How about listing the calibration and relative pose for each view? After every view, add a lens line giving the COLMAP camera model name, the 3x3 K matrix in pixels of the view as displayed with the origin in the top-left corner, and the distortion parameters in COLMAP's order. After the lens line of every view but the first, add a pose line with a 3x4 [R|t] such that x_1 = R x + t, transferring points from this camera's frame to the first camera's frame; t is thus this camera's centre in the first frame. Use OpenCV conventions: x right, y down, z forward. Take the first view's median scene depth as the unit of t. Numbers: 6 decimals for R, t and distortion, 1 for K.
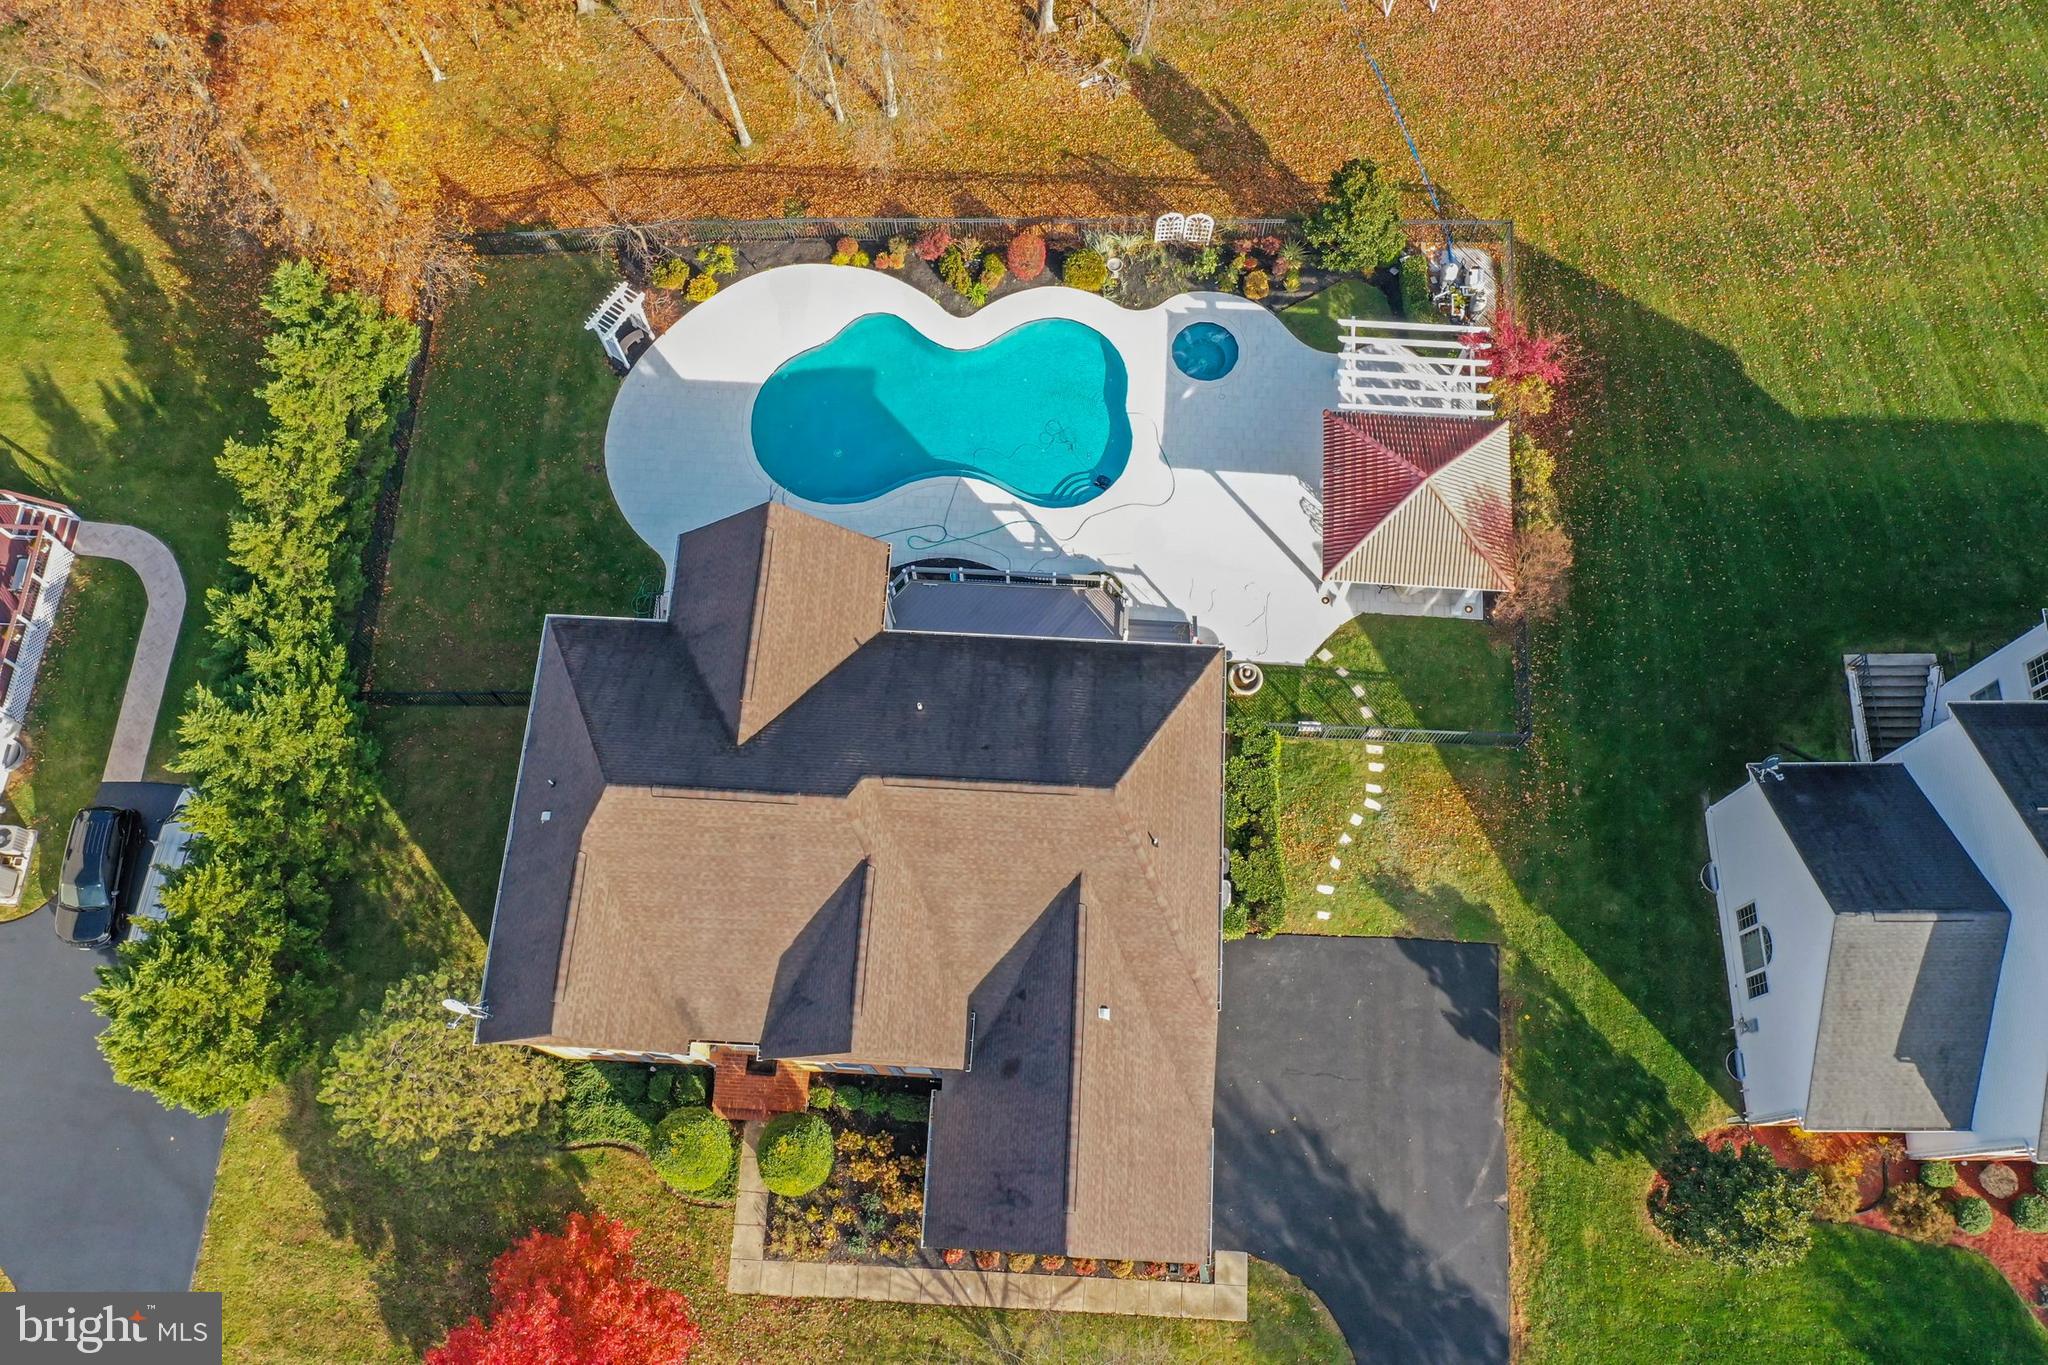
lens RADIAL K [[1631.2, 0, 1018.9], [0, 1631.2, 671.9], [0, 0, 1]] dist [0.016371, 0.007201]
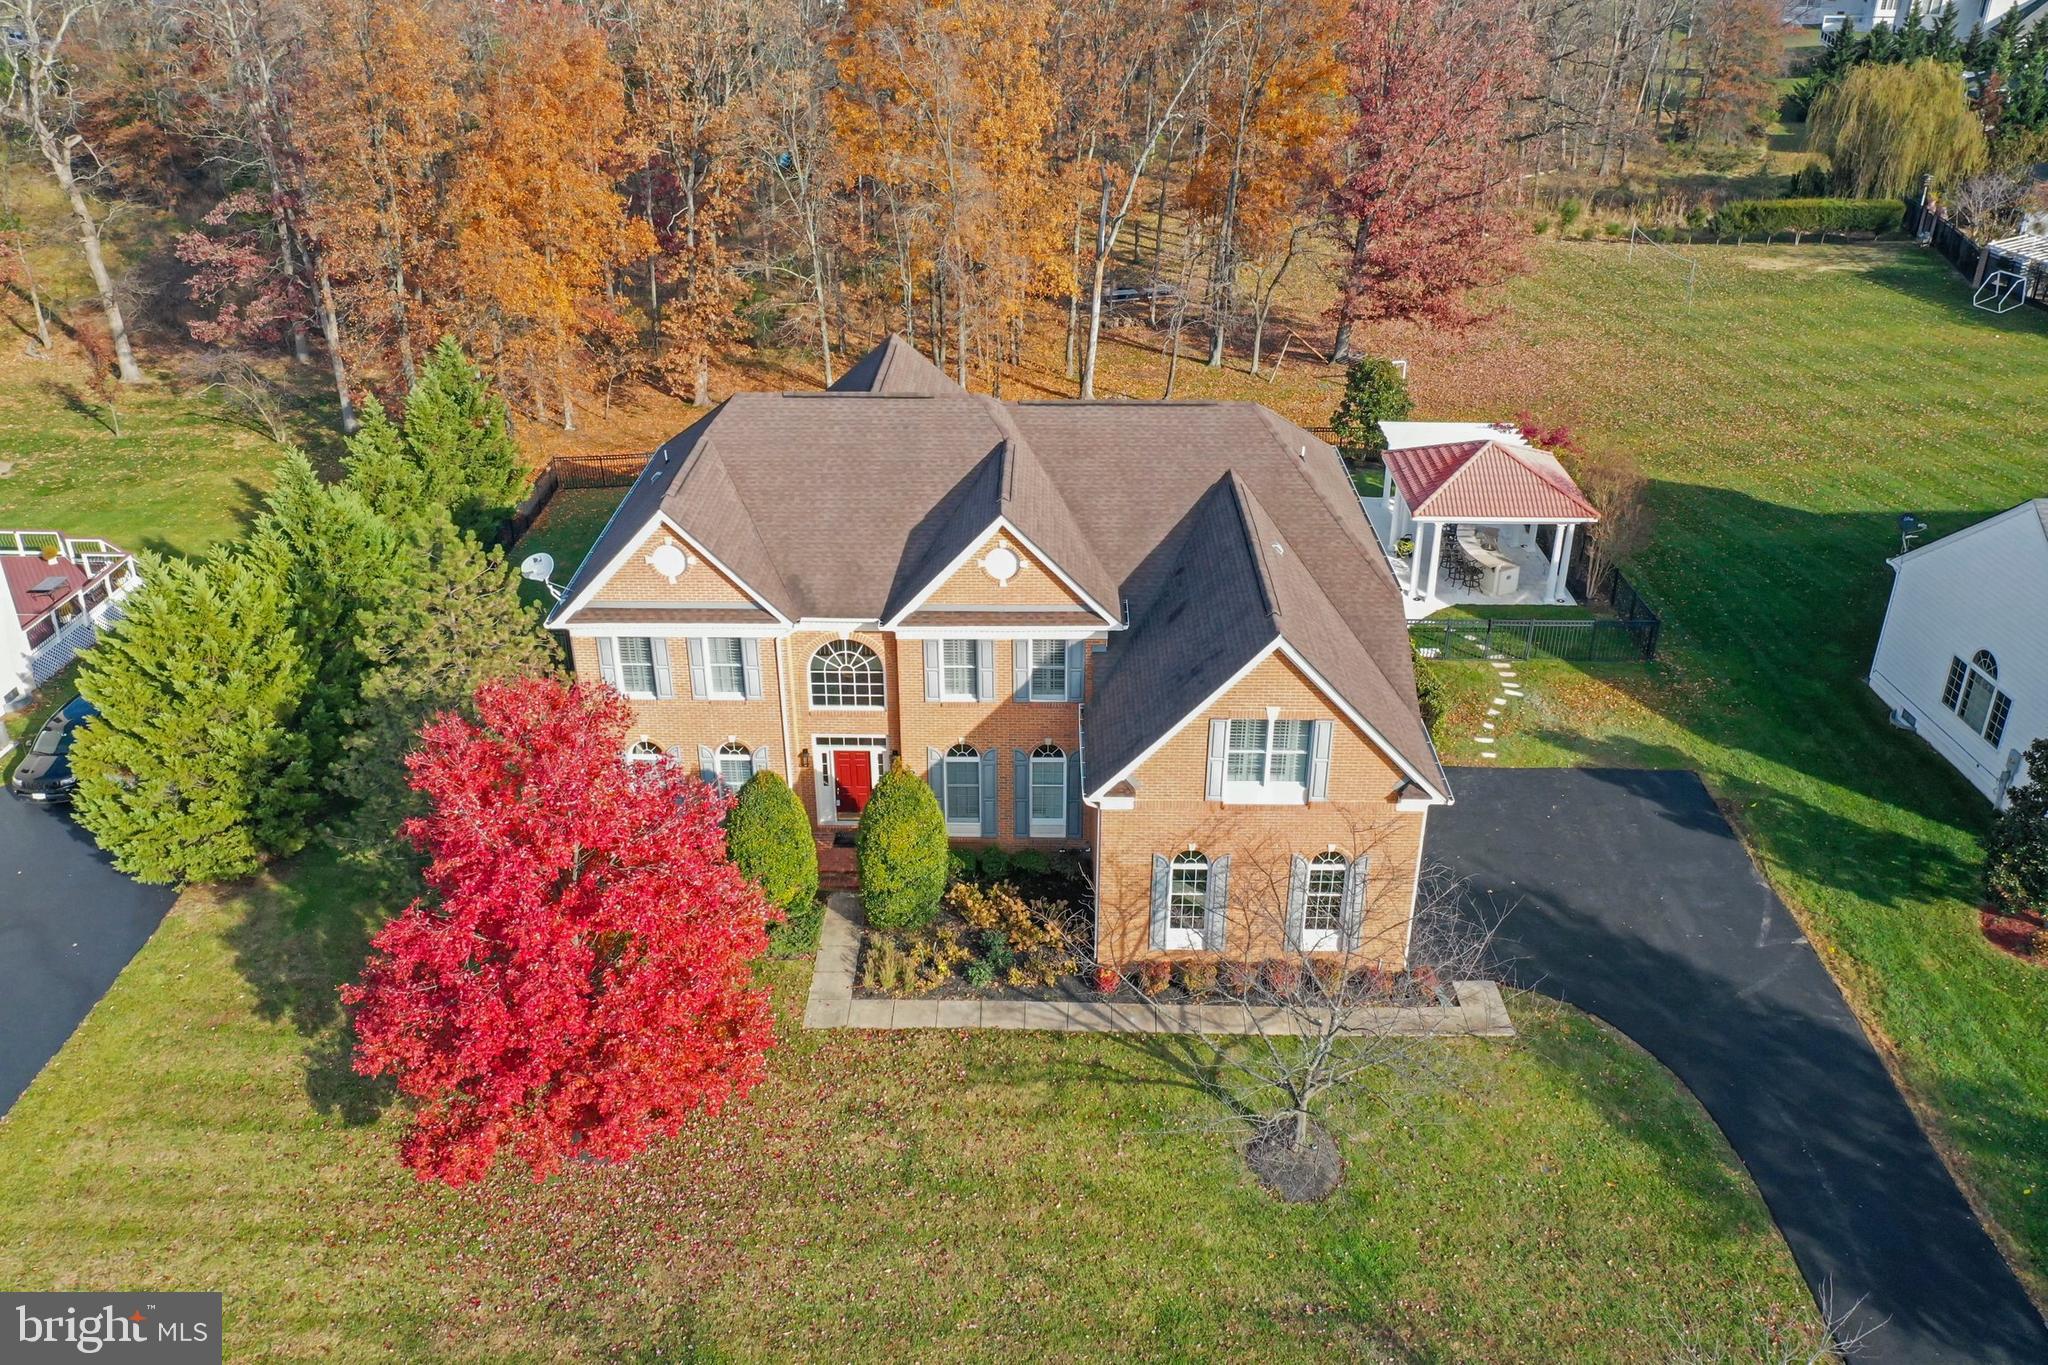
lens RADIAL K [[1631.2, 0, 1018.9], [0, 1631.2, 671.9], [0, 0, 1]] dist [0.016371, 0.007201]
pose [[0.999159, -0.004760, 0.040736, -0.101433], [0.031536, 0.724172, -0.688898, 0.704395], [-0.026220, 0.689603, 0.723713, 0.330905]]
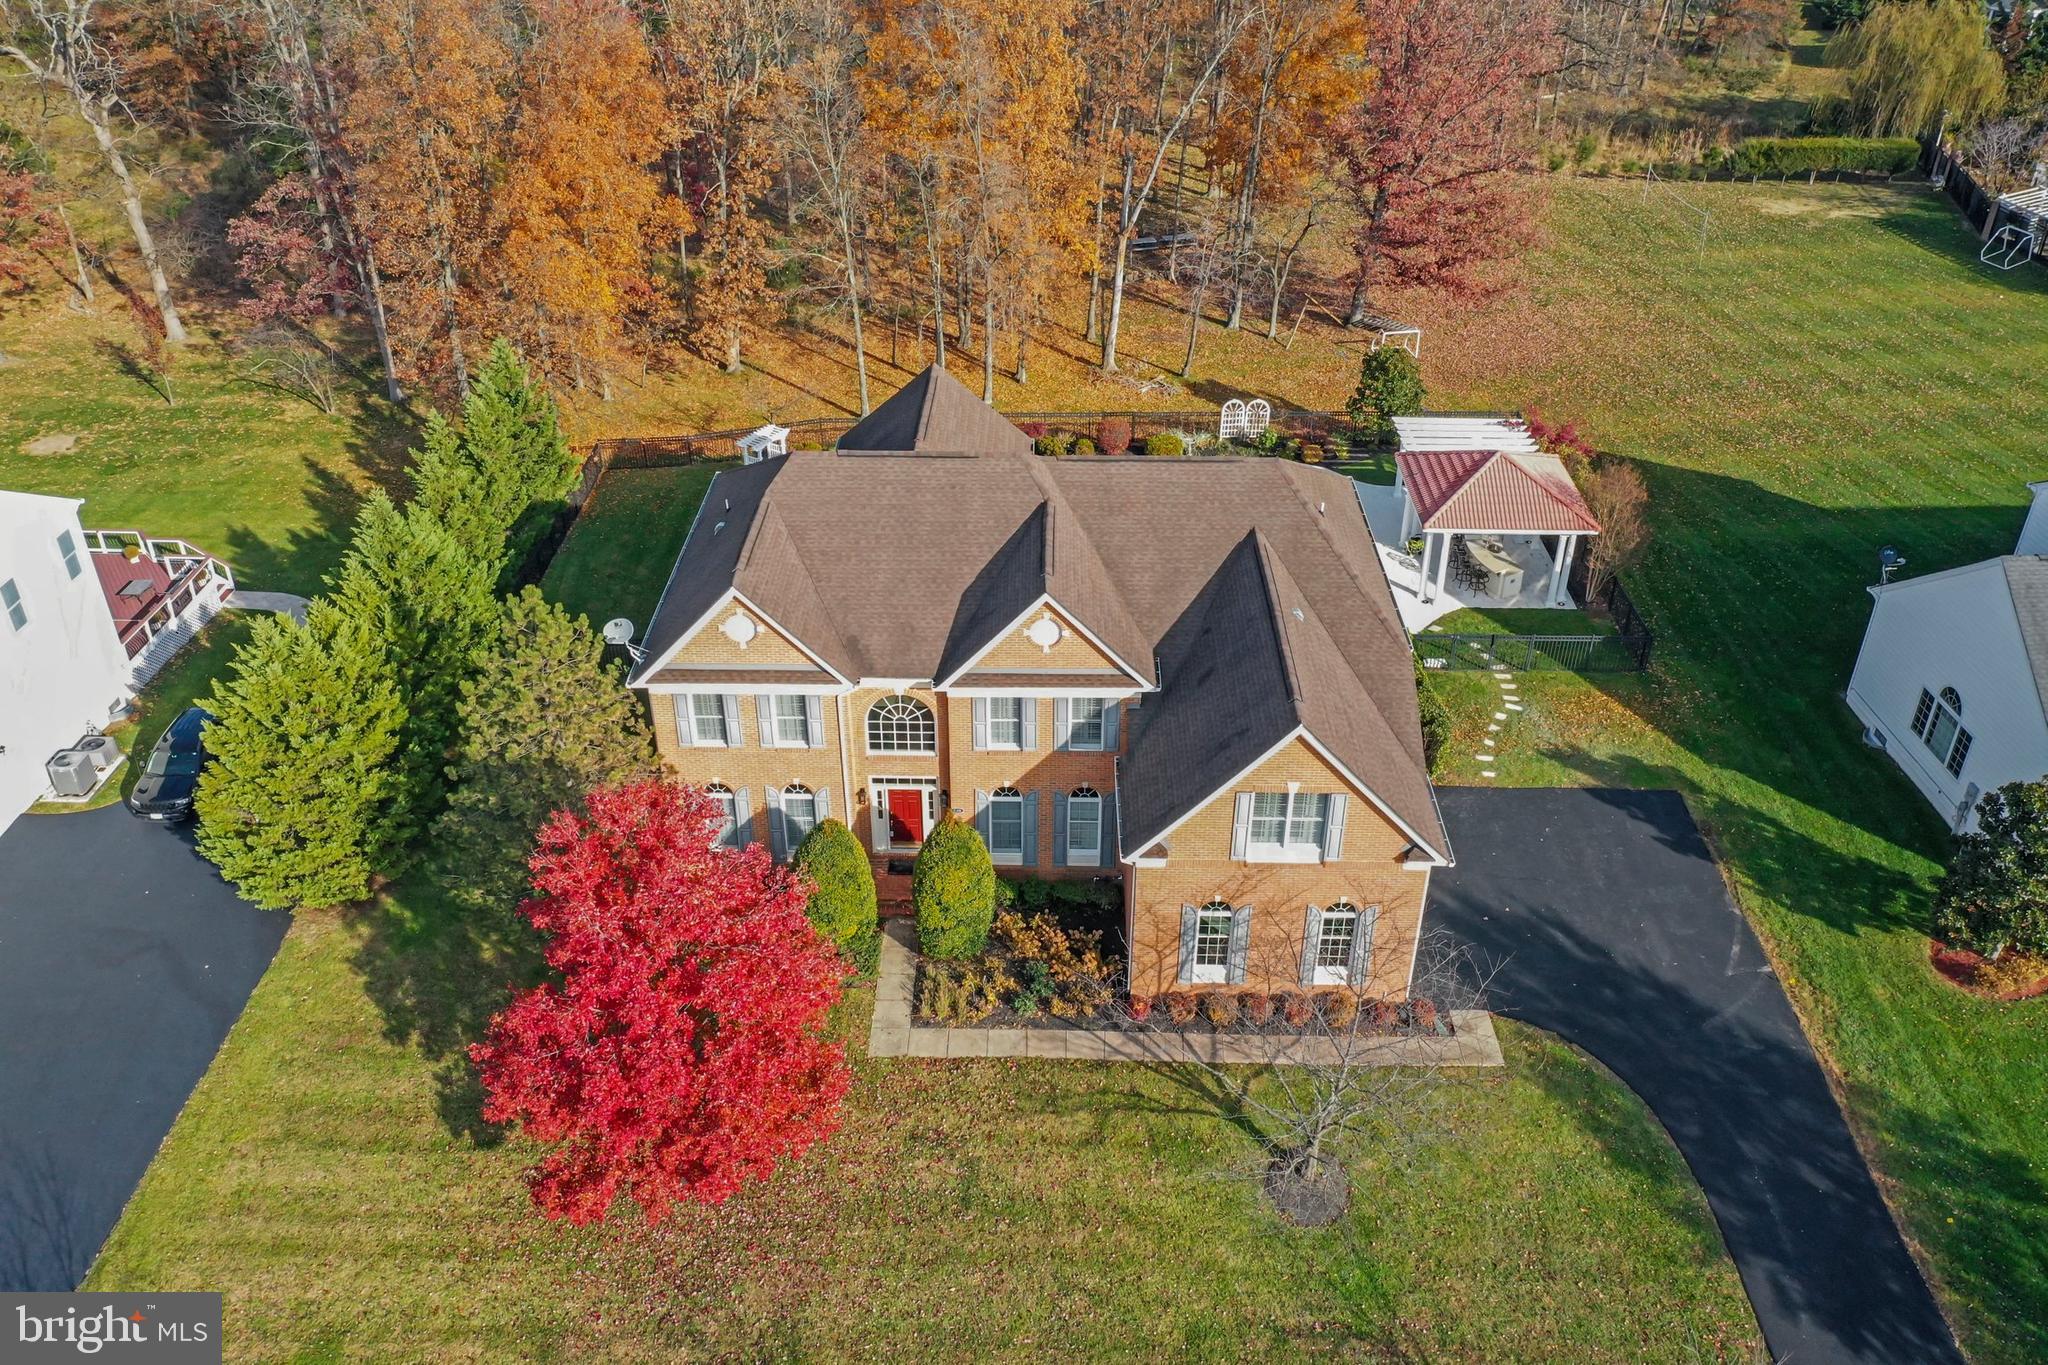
lens RADIAL K [[1632.6, 0, 1019.5], [0, 1632.6, 671.9], [0, 0, 1]] dist [0.020172, 0.004195]
pose [[0.999255, -0.006041, 0.038129, -0.121436], [0.028543, 0.780629, -0.624342, 0.679156], [-0.025993, 0.624965, 0.780220, 0.220625]]
